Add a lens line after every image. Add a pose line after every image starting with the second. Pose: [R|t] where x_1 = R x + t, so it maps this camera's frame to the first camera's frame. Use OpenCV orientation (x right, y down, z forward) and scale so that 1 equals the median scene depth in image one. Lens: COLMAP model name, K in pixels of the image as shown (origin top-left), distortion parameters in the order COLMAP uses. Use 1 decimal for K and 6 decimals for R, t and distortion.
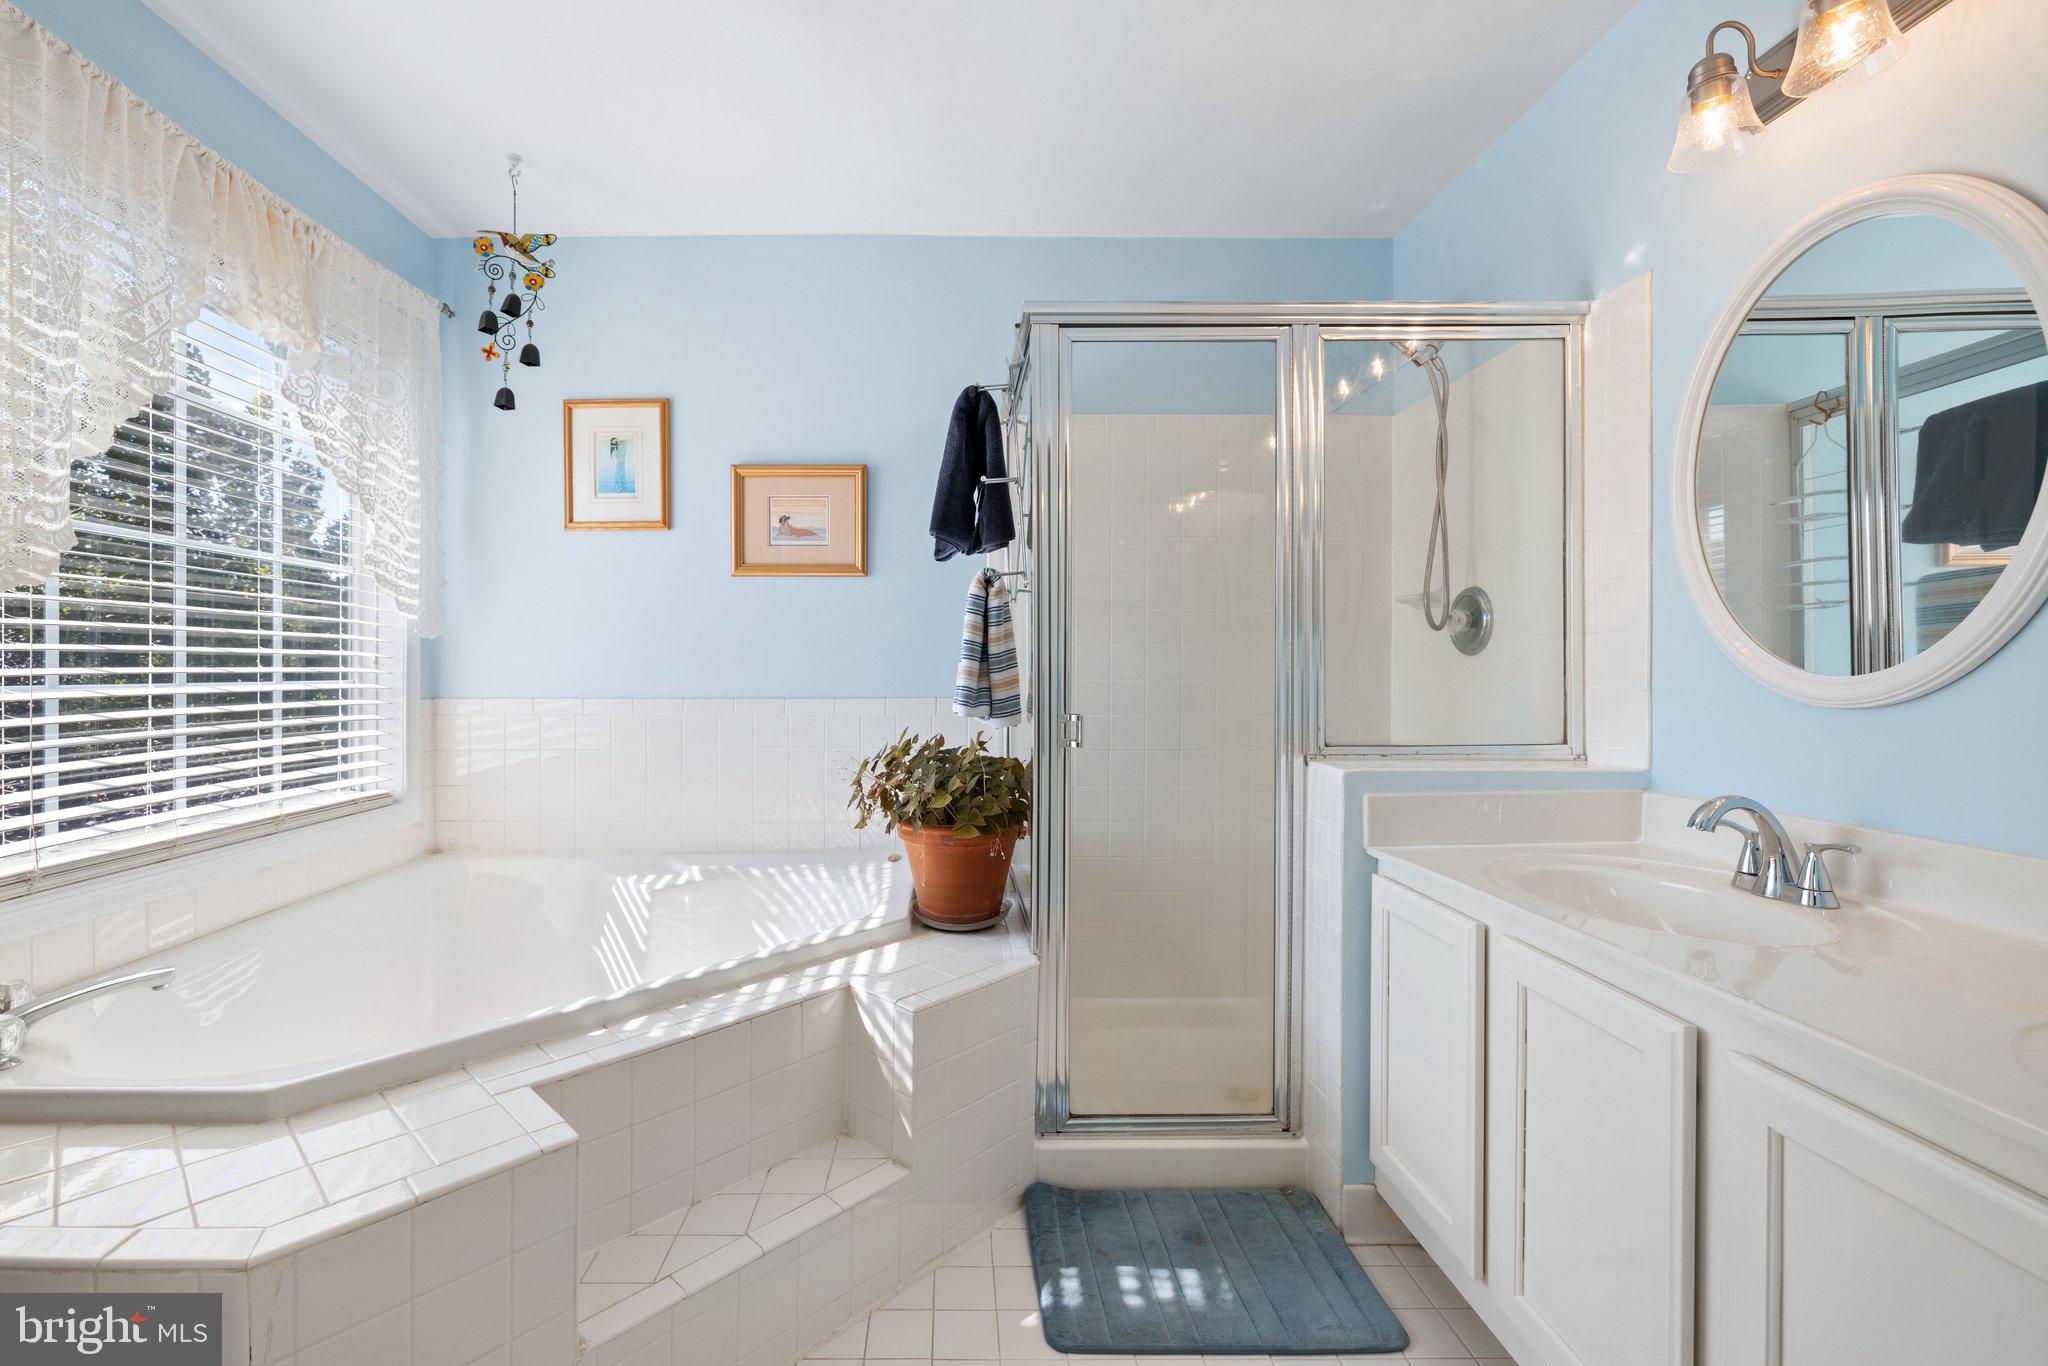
lens RADIAL K [[856.8, 0, 1003.8], [0, 856.8, 671.6], [0, 0, 1]] dist [-0.002212, -0.000227]
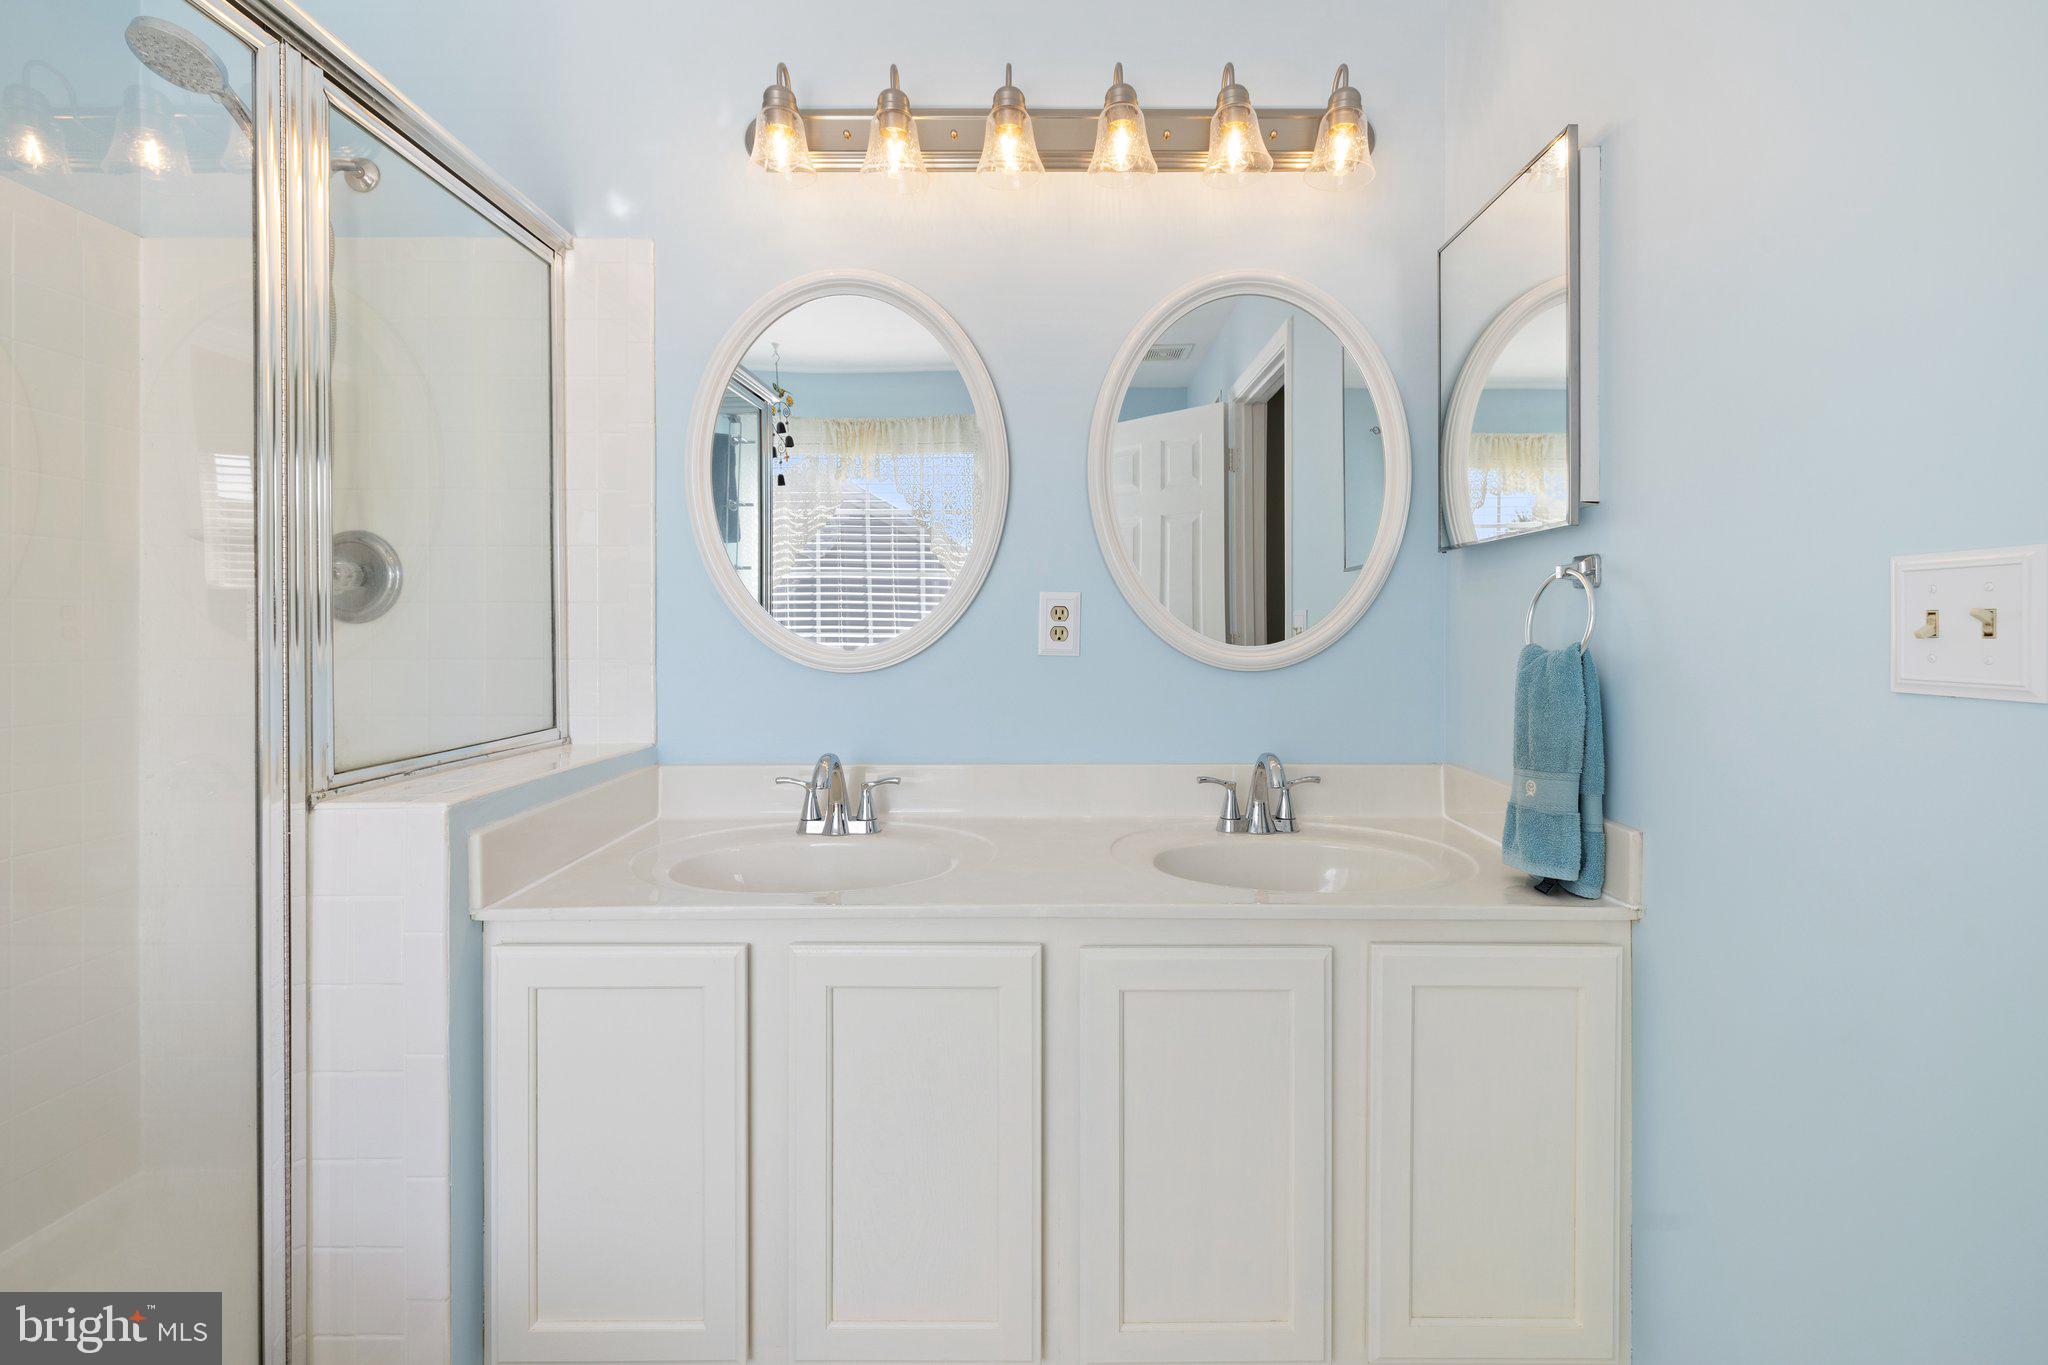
lens RADIAL K [[901.6, 0, 1023.5], [0, 901.6, 621.0], [0, 0, 1]] dist [0.000119, 0.000181]
pose [[0.055539, 0.009879, 0.998408, -0.240643], [0.002886, 0.999945, -0.010054, -0.013825], [-0.998452, 0.003439, 0.055507, 0.476172]]
